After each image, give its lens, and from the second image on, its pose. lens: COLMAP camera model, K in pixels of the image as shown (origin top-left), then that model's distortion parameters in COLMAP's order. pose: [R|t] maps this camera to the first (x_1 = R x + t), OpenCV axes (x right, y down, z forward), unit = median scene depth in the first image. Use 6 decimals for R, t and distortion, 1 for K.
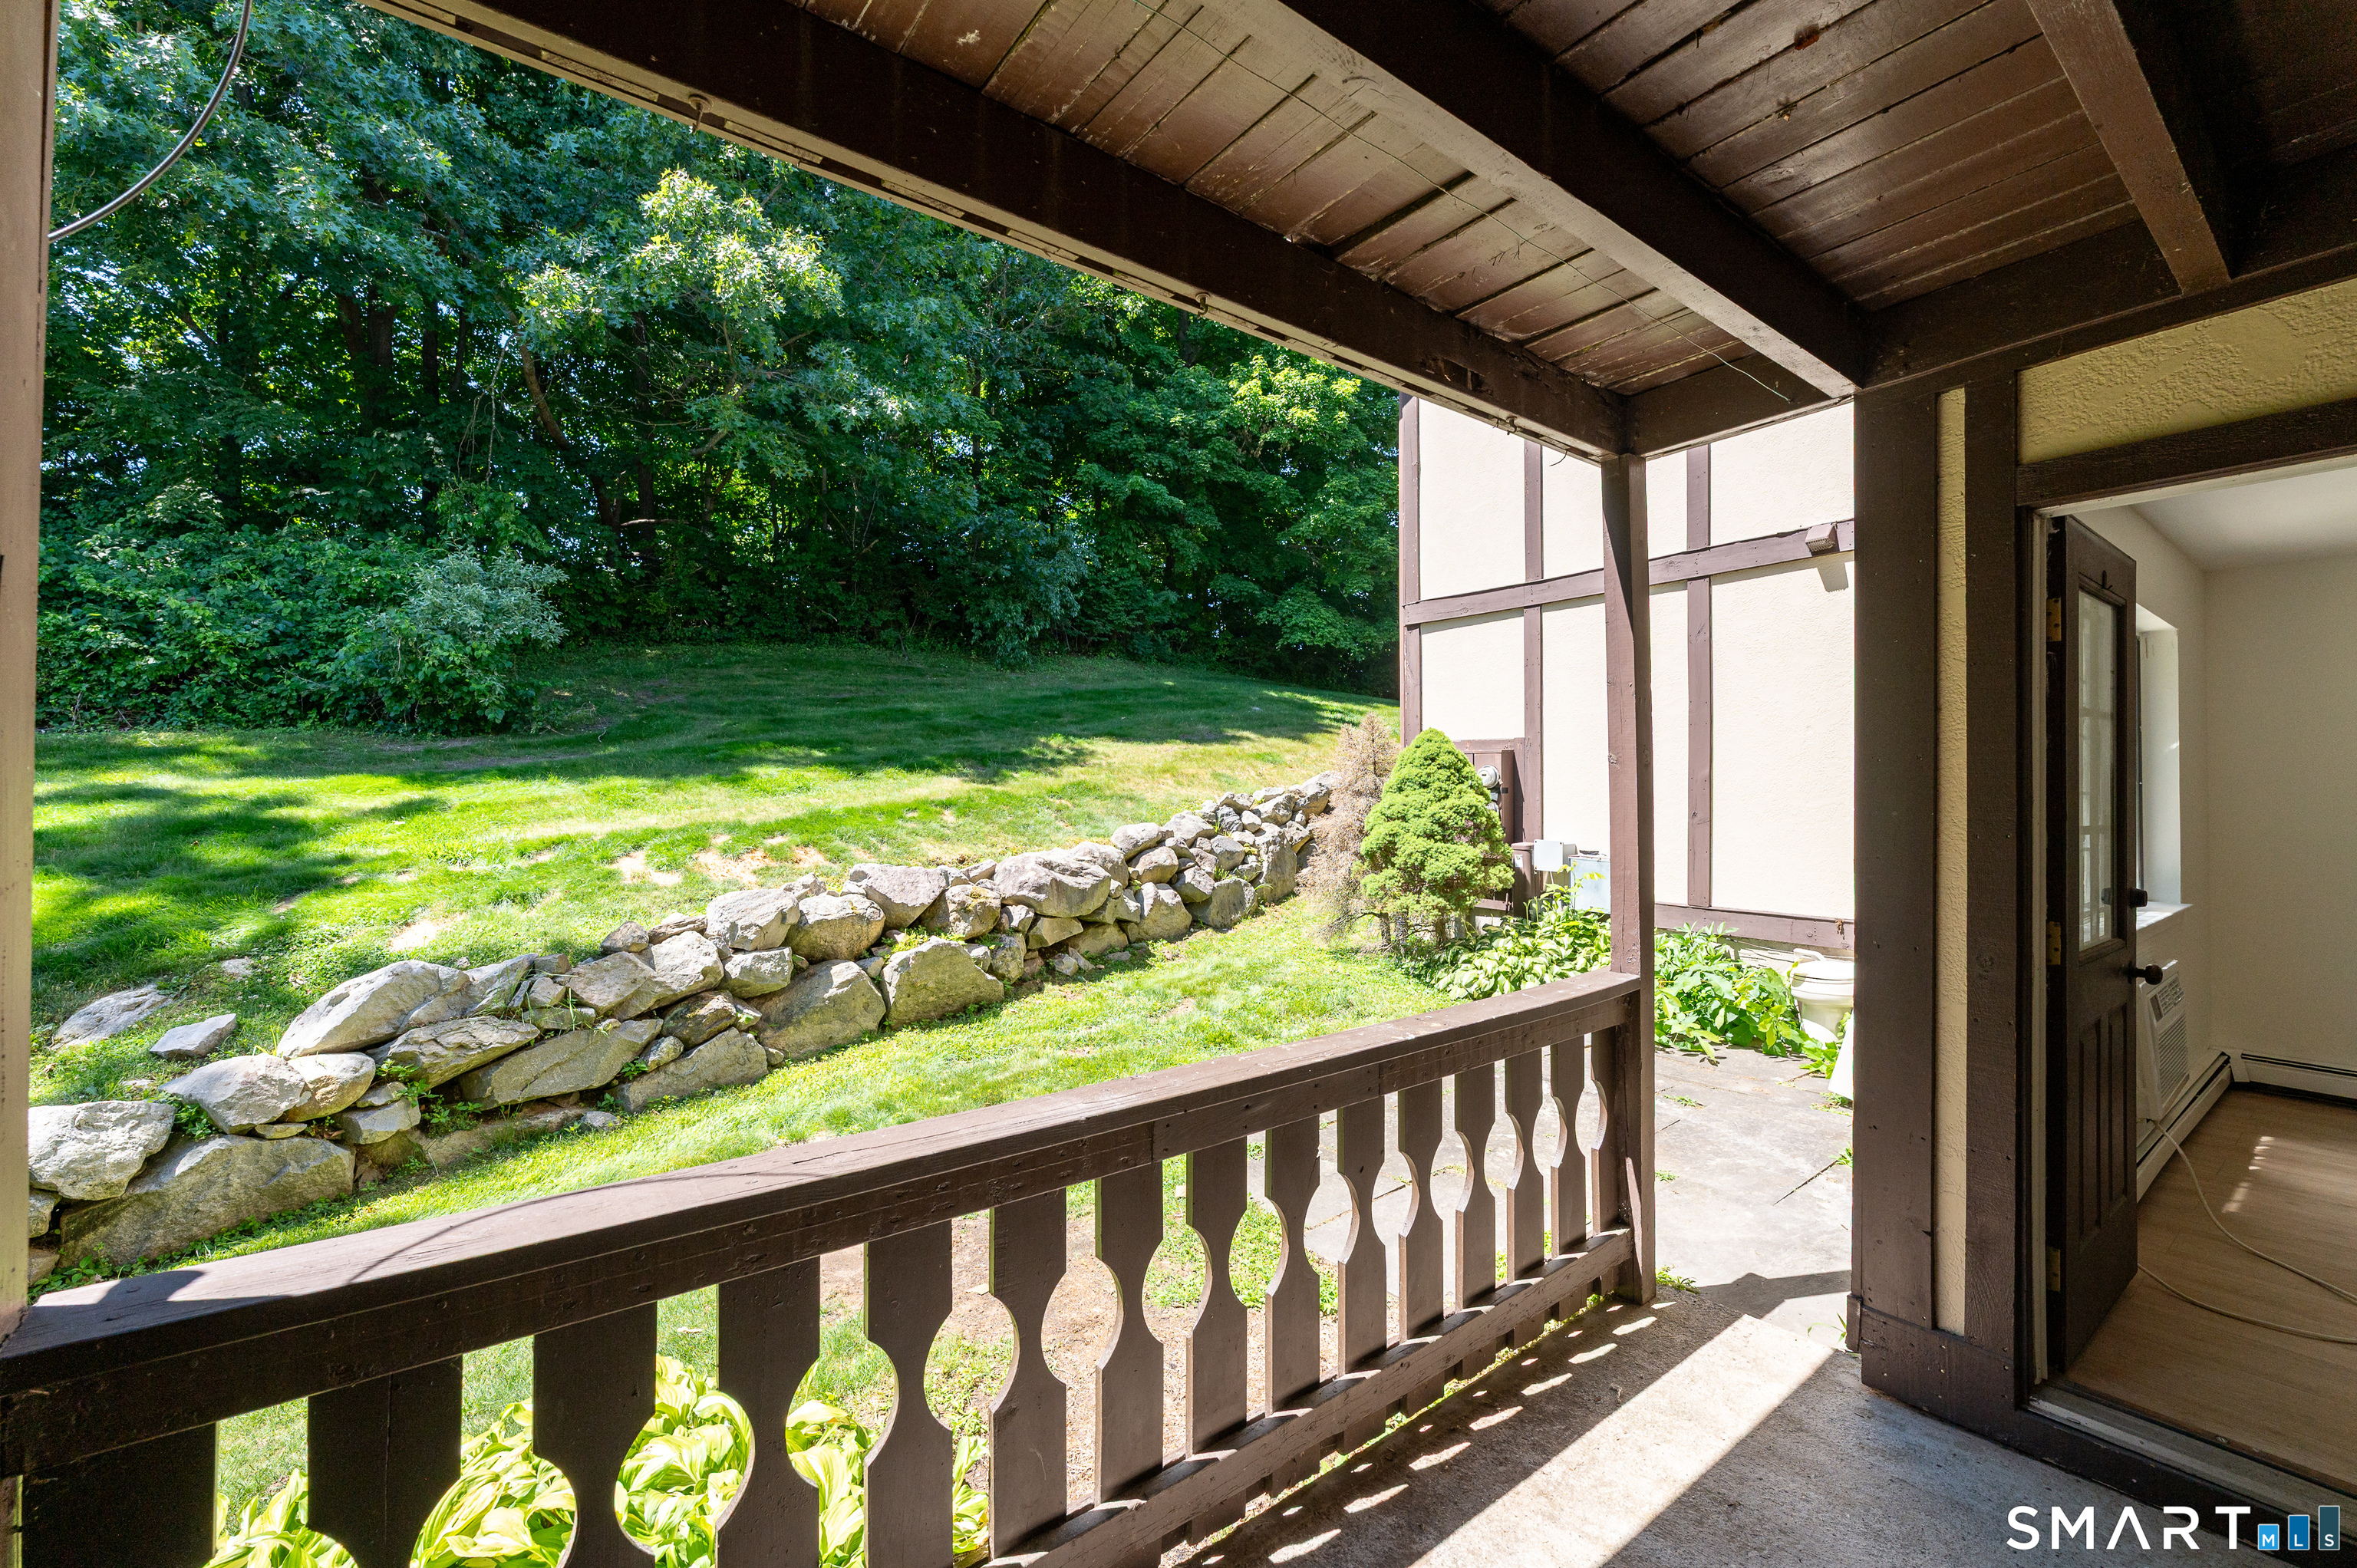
lens RADIAL K [[950.3, 0, 1168.2], [0, 950.3, 784.6], [0, 0, 1]] dist [-0.000468, -0.000314]
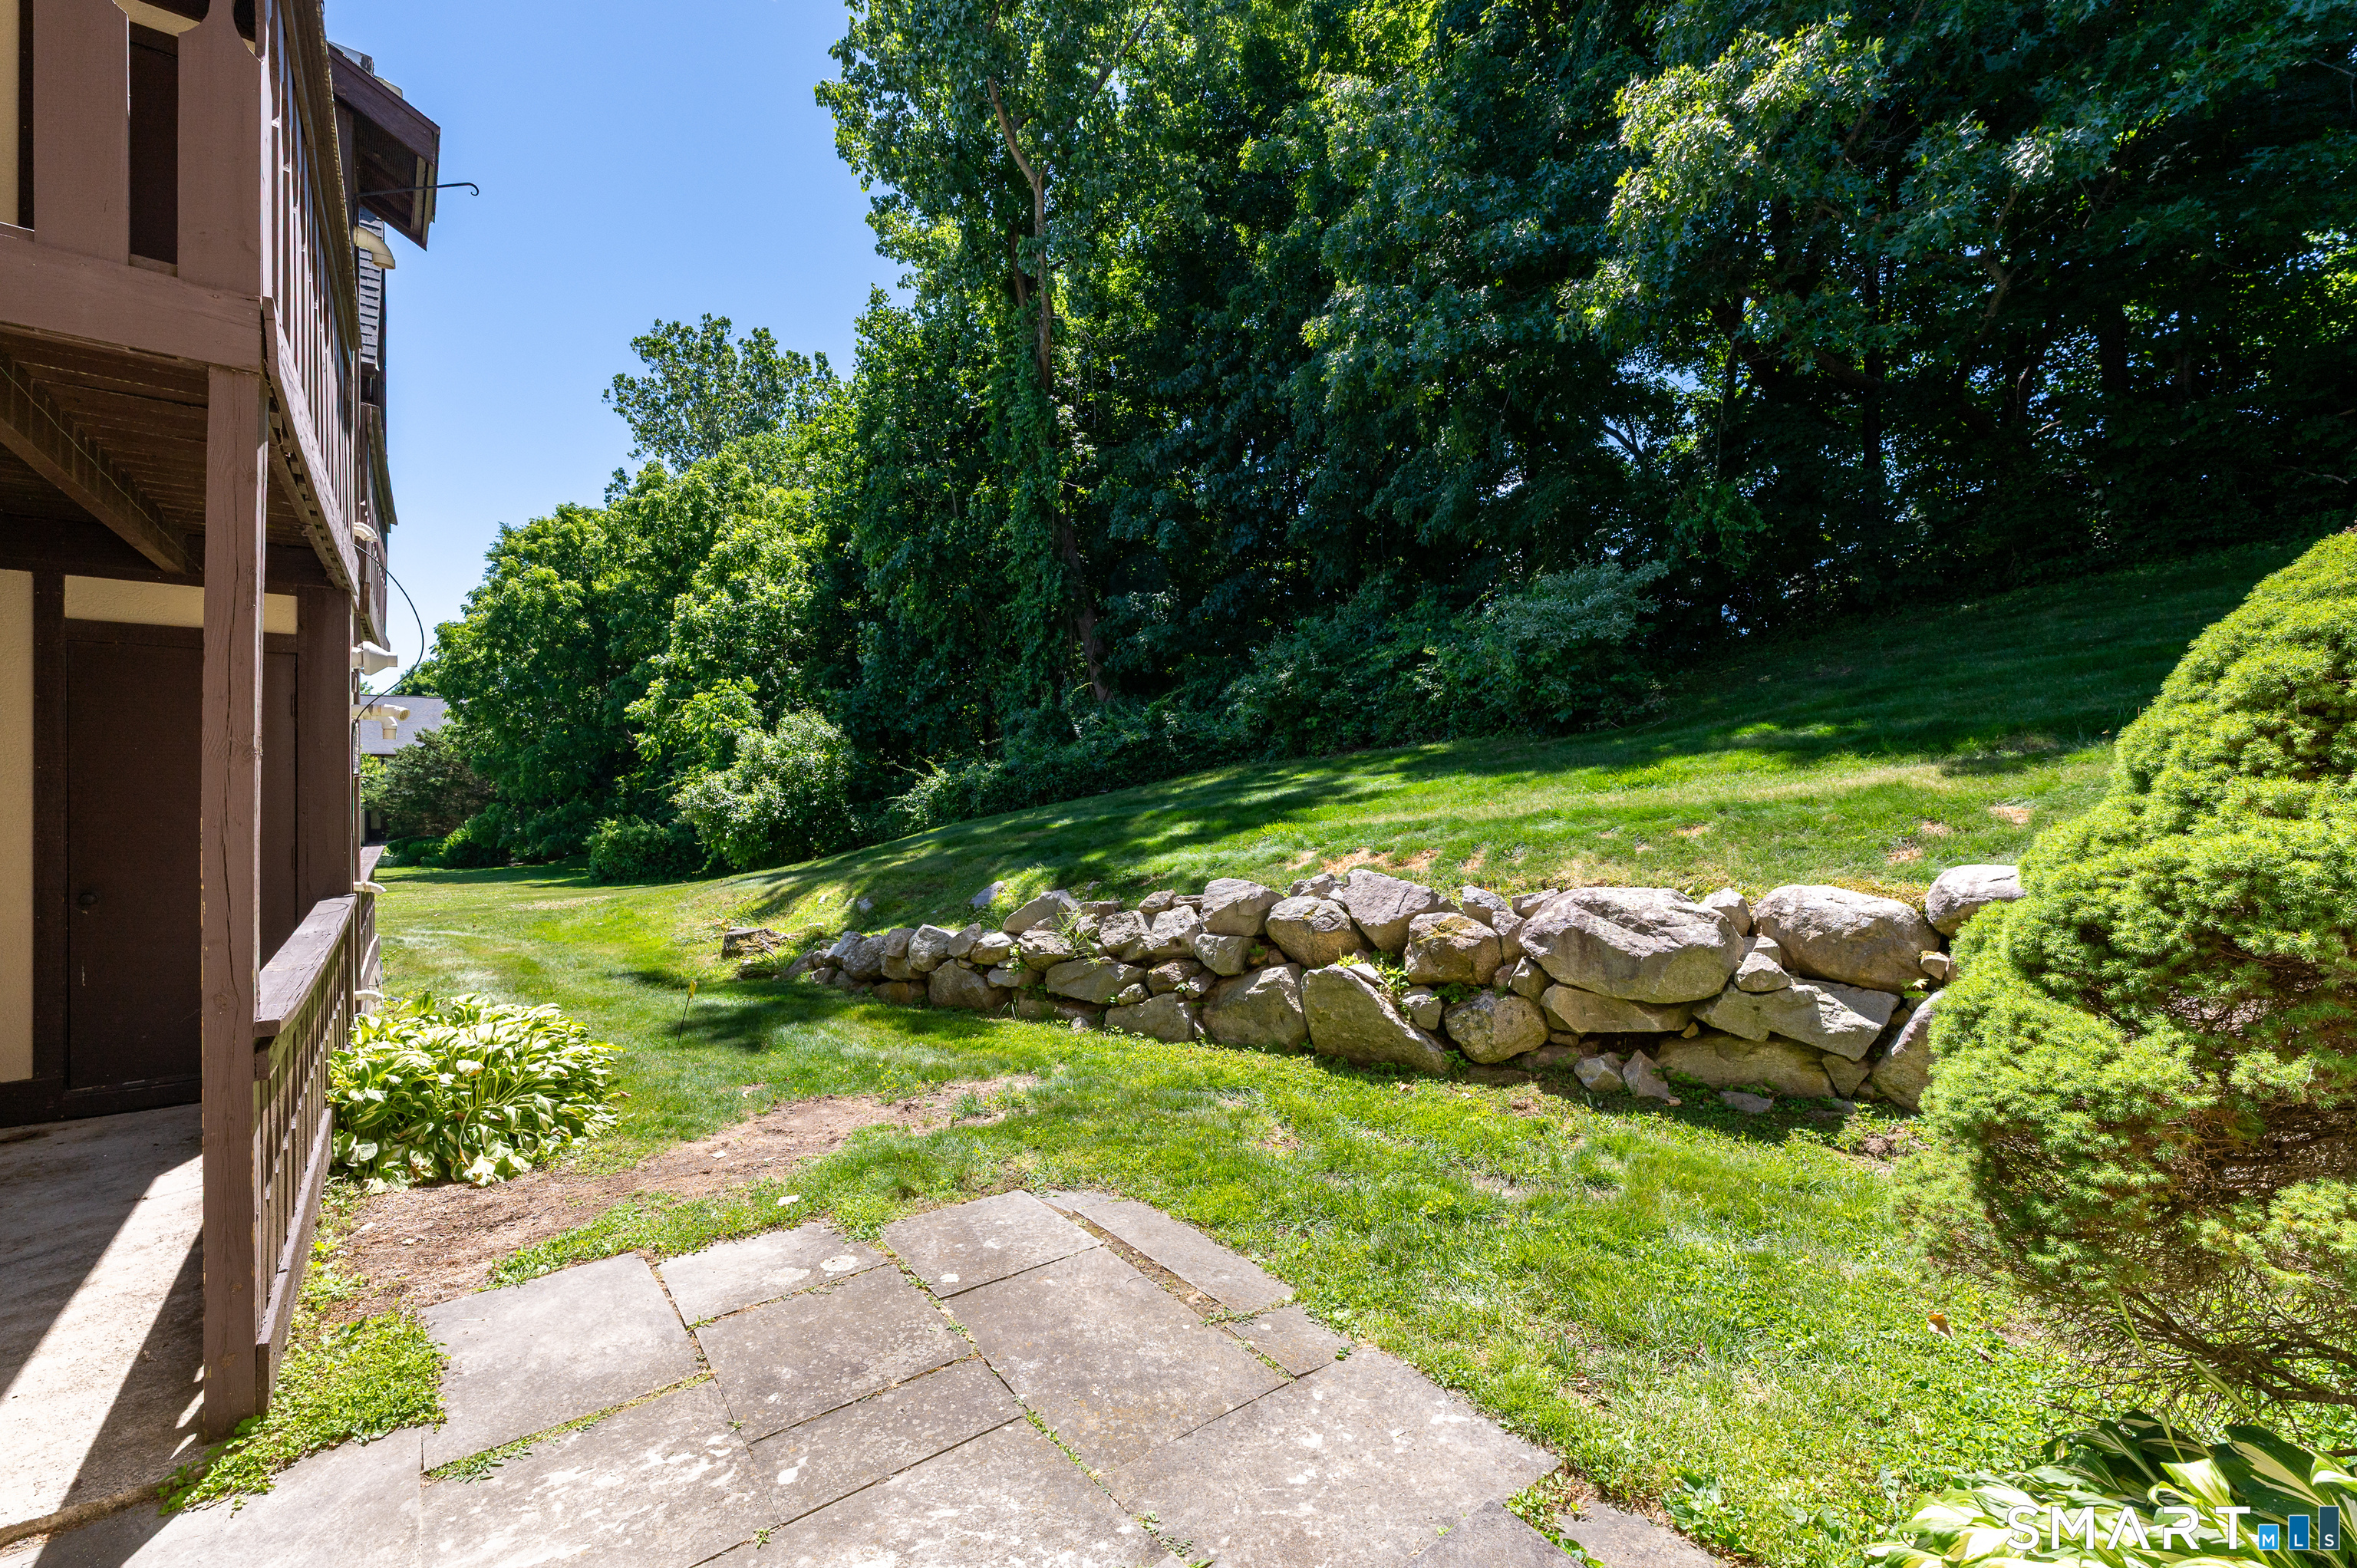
lens RADIAL K [[950.3, 0, 1166.7], [0, 950.3, 782.5], [0, 0, 1]] dist [-0.000468, -0.000314]
pose [[0.012788, -0.000382, -0.999918, 0.545868], [0.007163, 0.999974, -0.000290, -0.002071], [0.999893, -0.007159, 0.012790, 0.747374]]
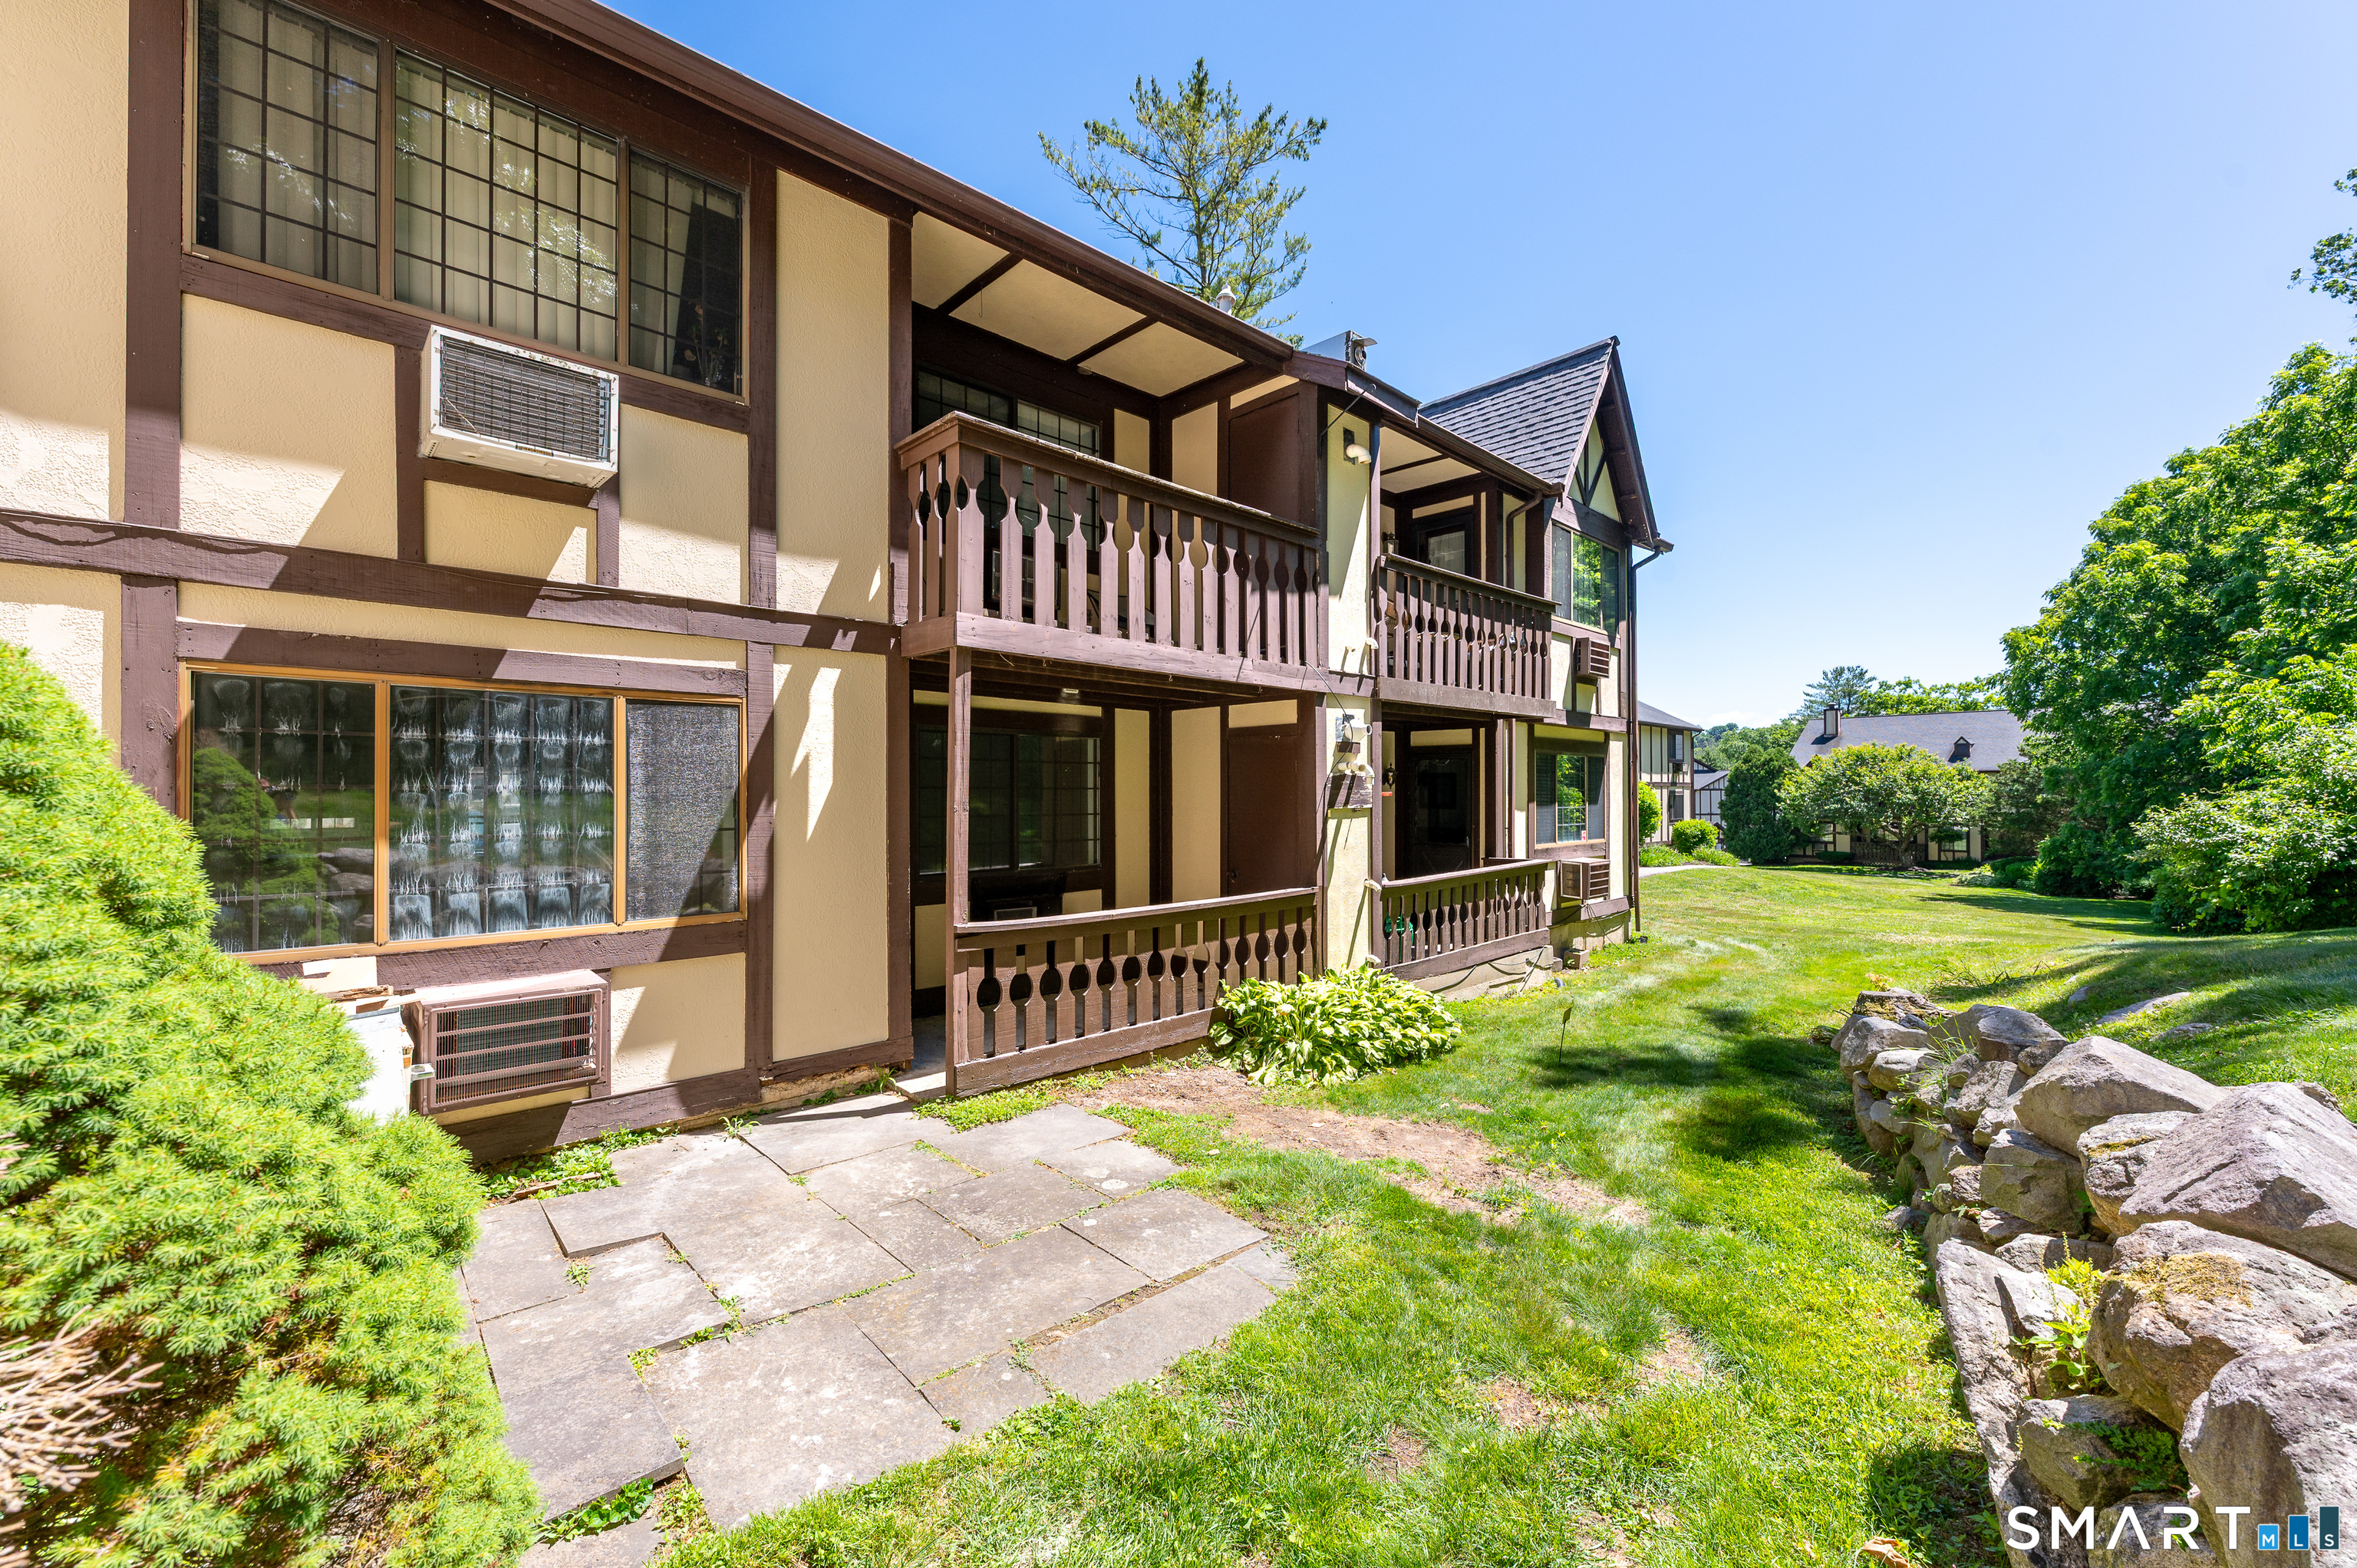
lens RADIAL K [[950.3, 0, 1174.7], [0, 950.3, 787.8], [0, 0, 1]] dist [-0.000468, -0.000314]
pose [[-0.994364, -0.003477, -0.105967, 0.122608], [-0.002056, 0.999906, -0.013521, -0.021861], [0.106005, -0.013227, -0.994278, 1.208391]]
